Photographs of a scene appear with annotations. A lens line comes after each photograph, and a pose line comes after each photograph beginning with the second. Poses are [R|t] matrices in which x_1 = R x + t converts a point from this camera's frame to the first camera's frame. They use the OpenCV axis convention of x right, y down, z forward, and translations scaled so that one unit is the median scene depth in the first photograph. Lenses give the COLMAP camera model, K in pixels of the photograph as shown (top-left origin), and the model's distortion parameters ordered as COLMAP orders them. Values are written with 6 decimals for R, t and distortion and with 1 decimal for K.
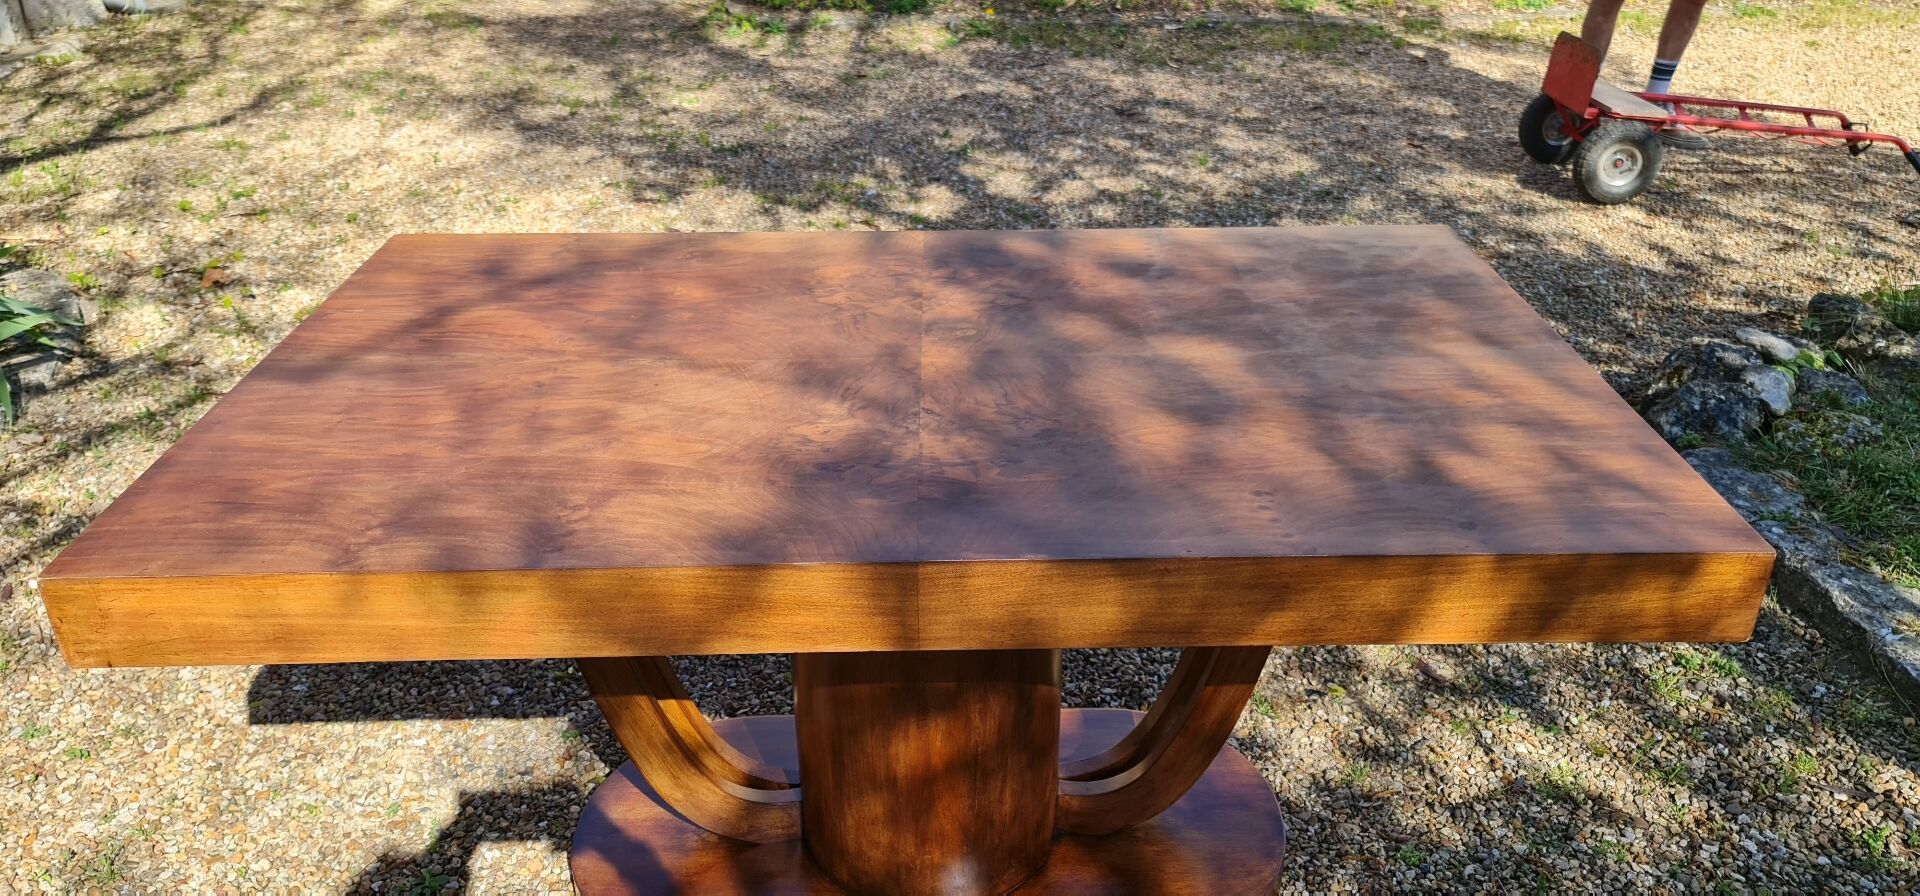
lens RADIAL K [[1407.6, 0, 963.7], [0, 1407.6, 392.9], [0, 0, 1]] dist [0.058792, -0.049789]
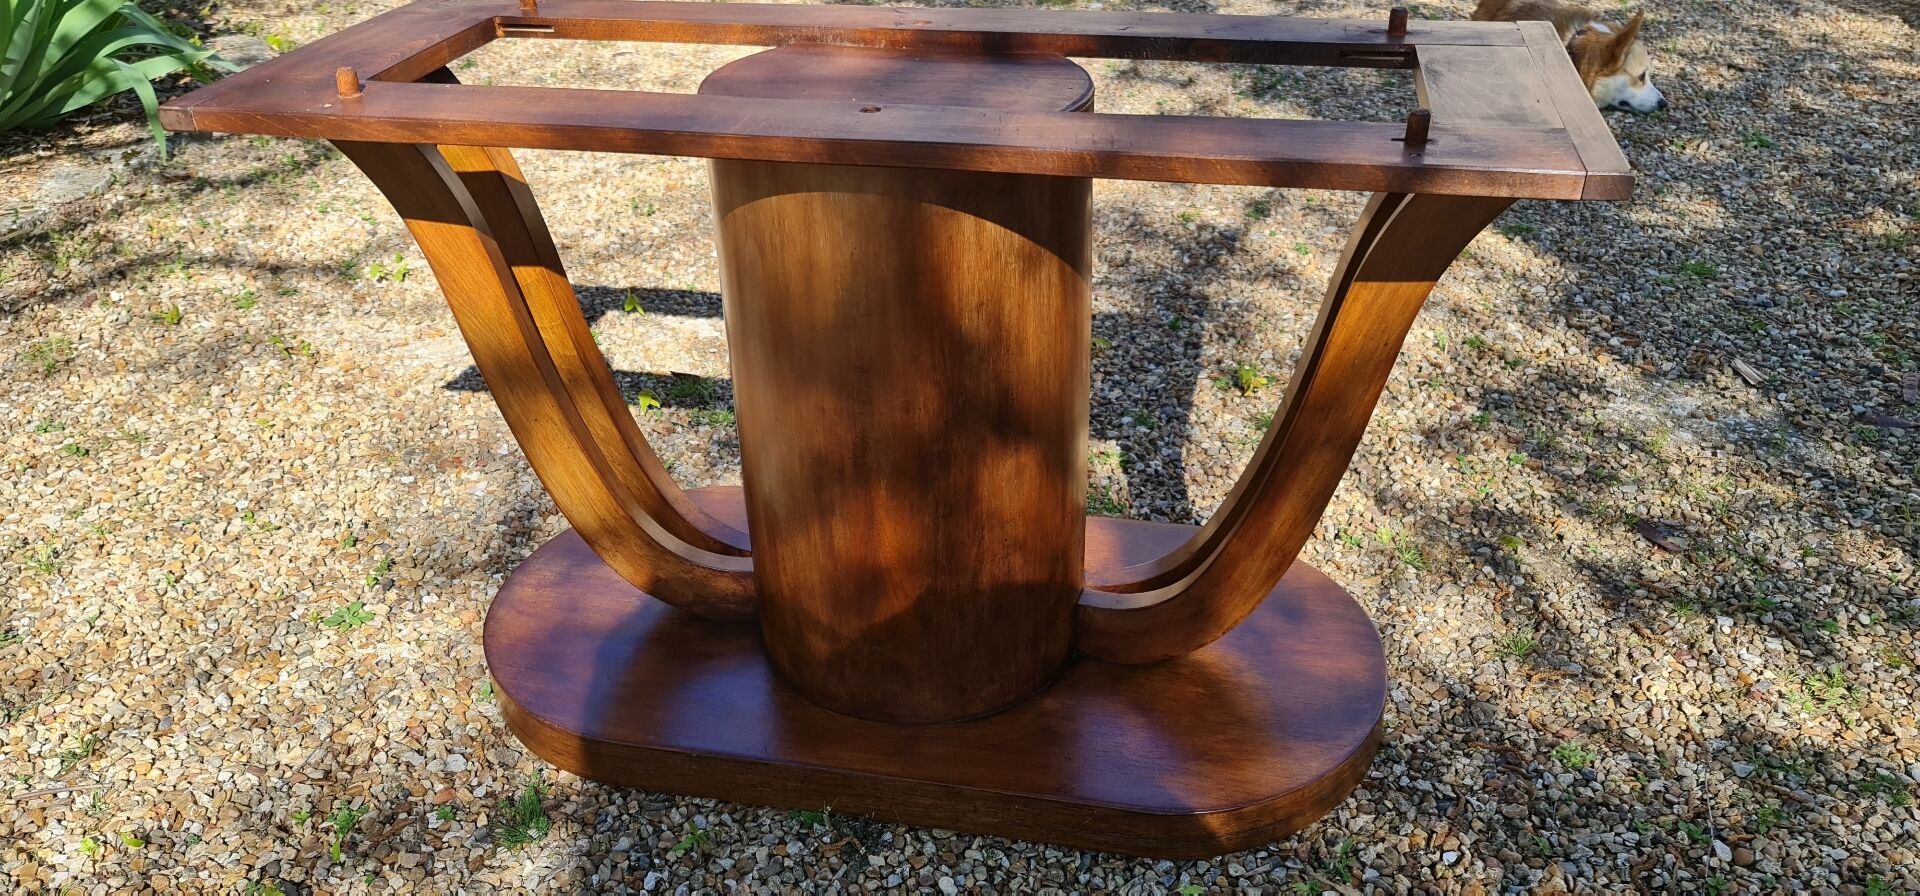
lens RADIAL K [[1403.7, 0, 962.6], [0, 1403.7, 415.7], [0, 0, 1]] dist [0.034995, -0.002385]
pose [[0.973118, 0.094172, -0.210174, 0.123479], [-0.079504, 0.993841, 0.077197, 0.103084], [0.216150, -0.058412, 0.974611, 0.205108]]
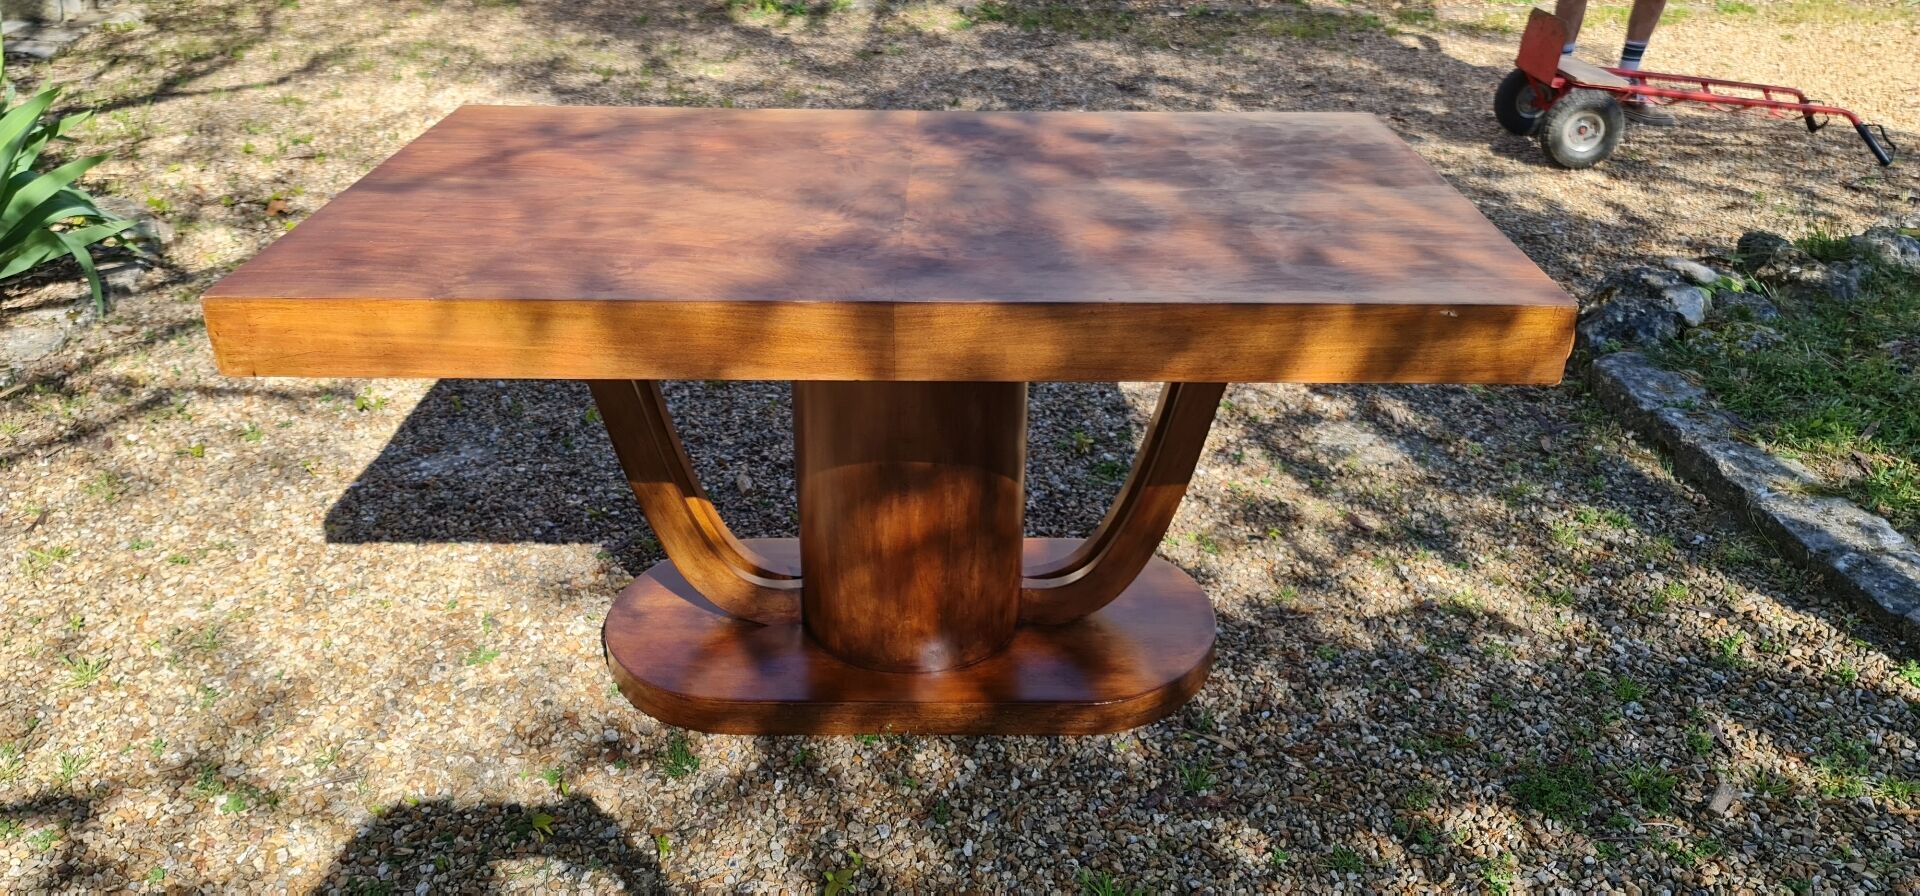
lens RADIAL K [[1403.7, 0, 962.6], [0, 1403.7, 415.7], [0, 0, 1]] dist [0.034995, -0.002385]
pose [[0.999751, 0.018294, -0.012762, 0.023890], [-0.018276, 0.999832, 0.001577, 0.112189], [0.012788, -0.001343, 0.999917, -0.127213]]
